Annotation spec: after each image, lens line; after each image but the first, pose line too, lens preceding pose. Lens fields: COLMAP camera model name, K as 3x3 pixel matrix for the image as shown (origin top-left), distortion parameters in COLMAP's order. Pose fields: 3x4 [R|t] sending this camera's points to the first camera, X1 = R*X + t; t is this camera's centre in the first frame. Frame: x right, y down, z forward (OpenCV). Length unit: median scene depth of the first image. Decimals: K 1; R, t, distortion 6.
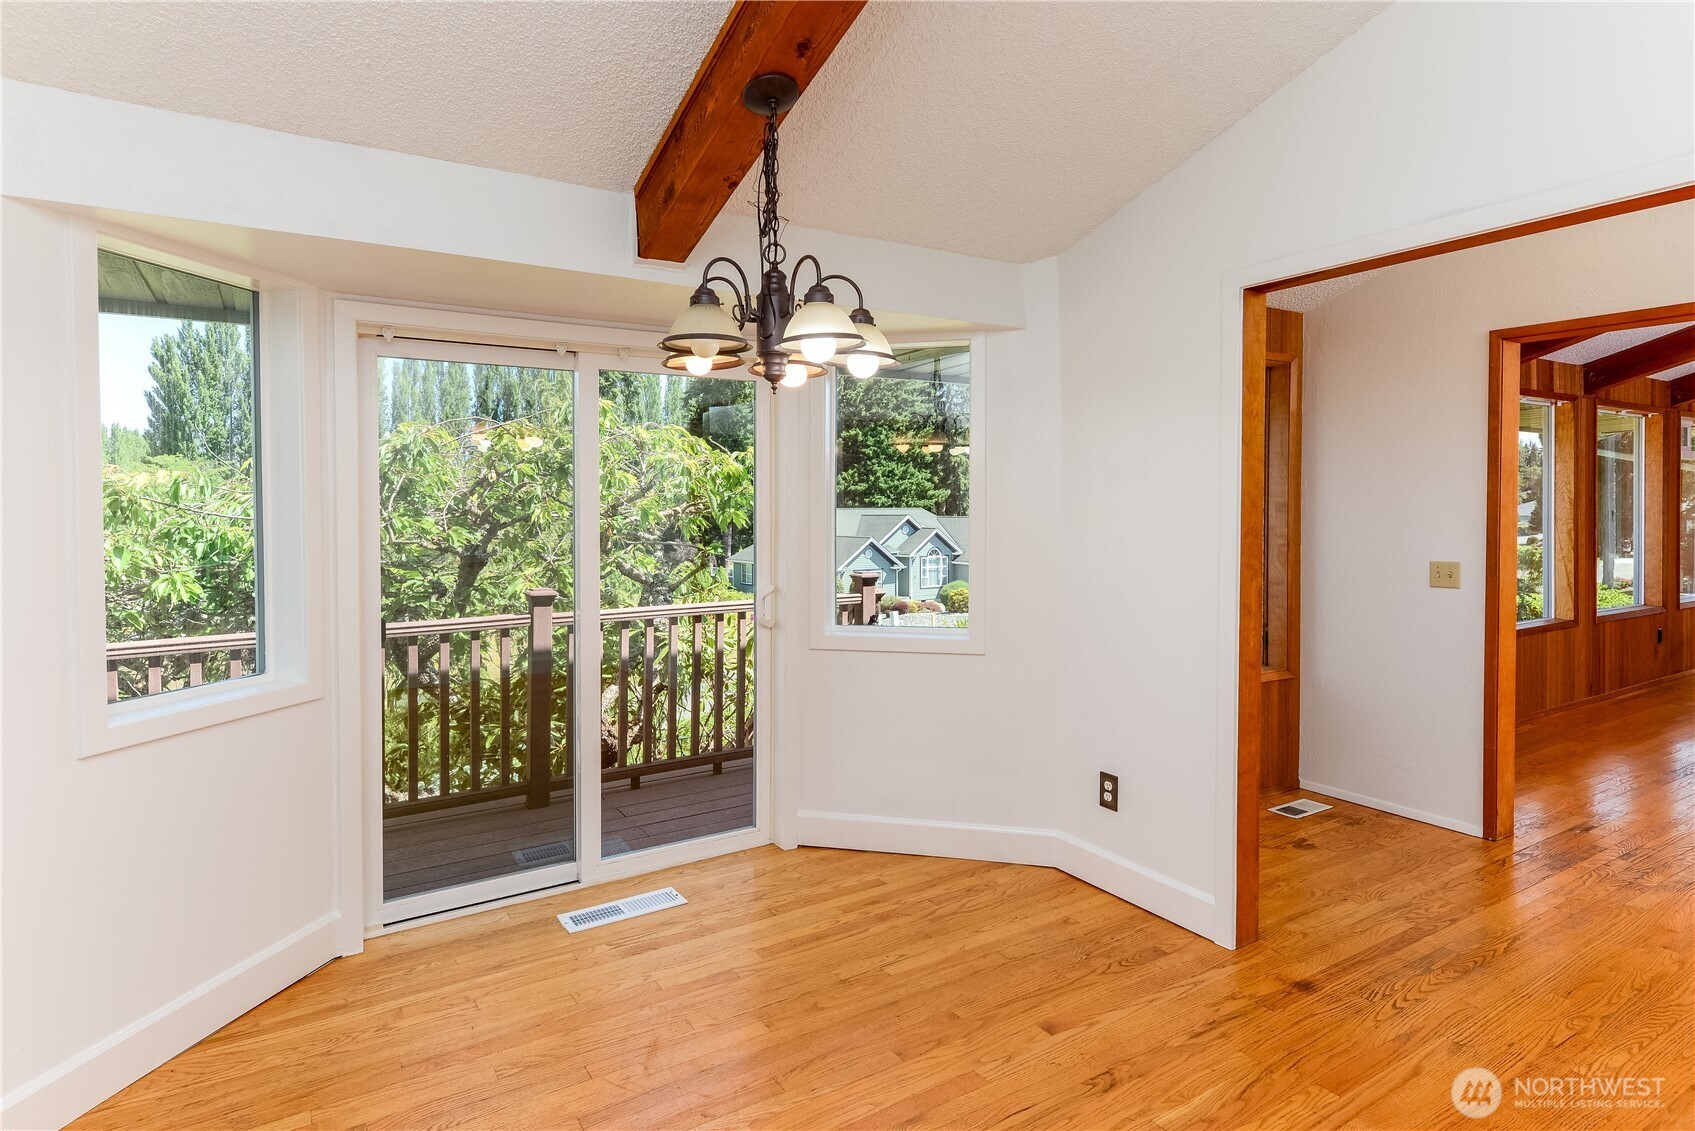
lens RADIAL K [[908.1, 0, 846.9], [0, 908.1, 543.0], [0, 0, 1]] dist [0.022223, -0.000905]
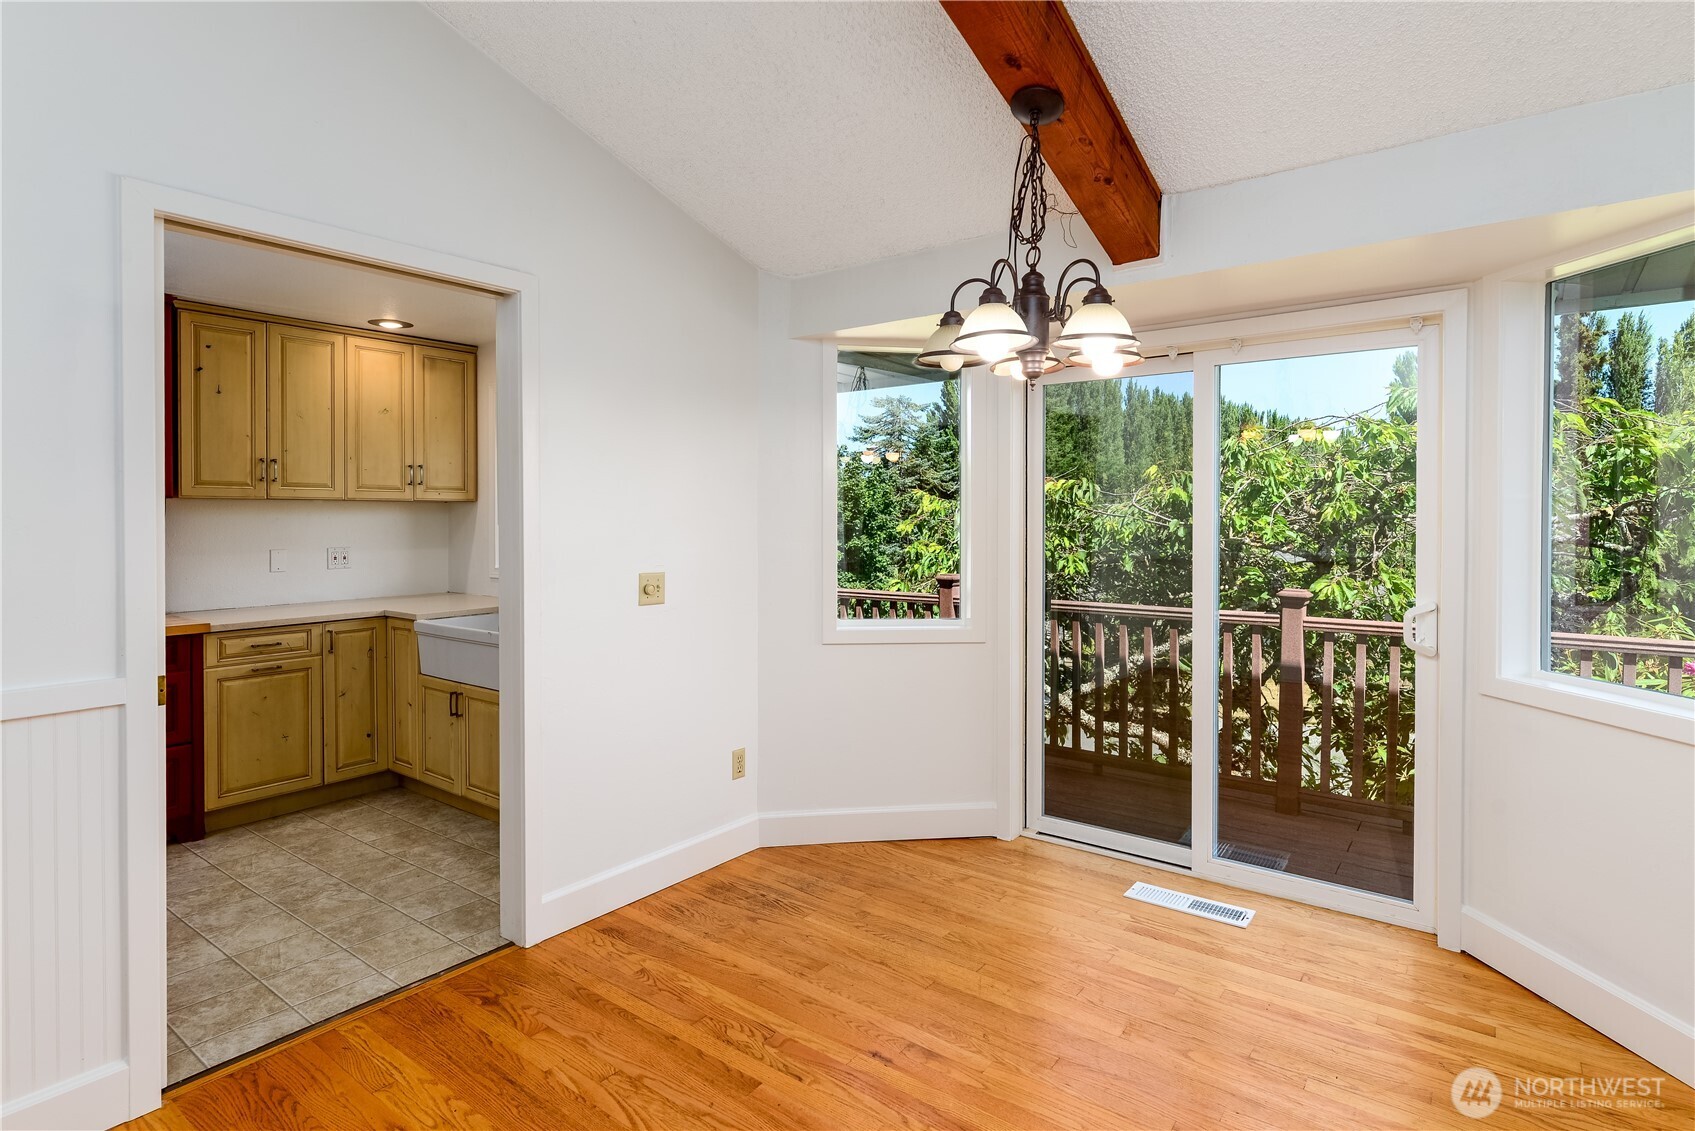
lens RADIAL K [[890.0, 0, 847.5], [0, 890.0, 565.5], [0, 0, 1]] dist [0.022827, -0.000435]
pose [[0.344112, 0.055960, -0.937260, 0.546061], [-0.035428, 0.998285, 0.046596, -0.006523], [0.938260, 0.017171, 0.345504, 0.299888]]
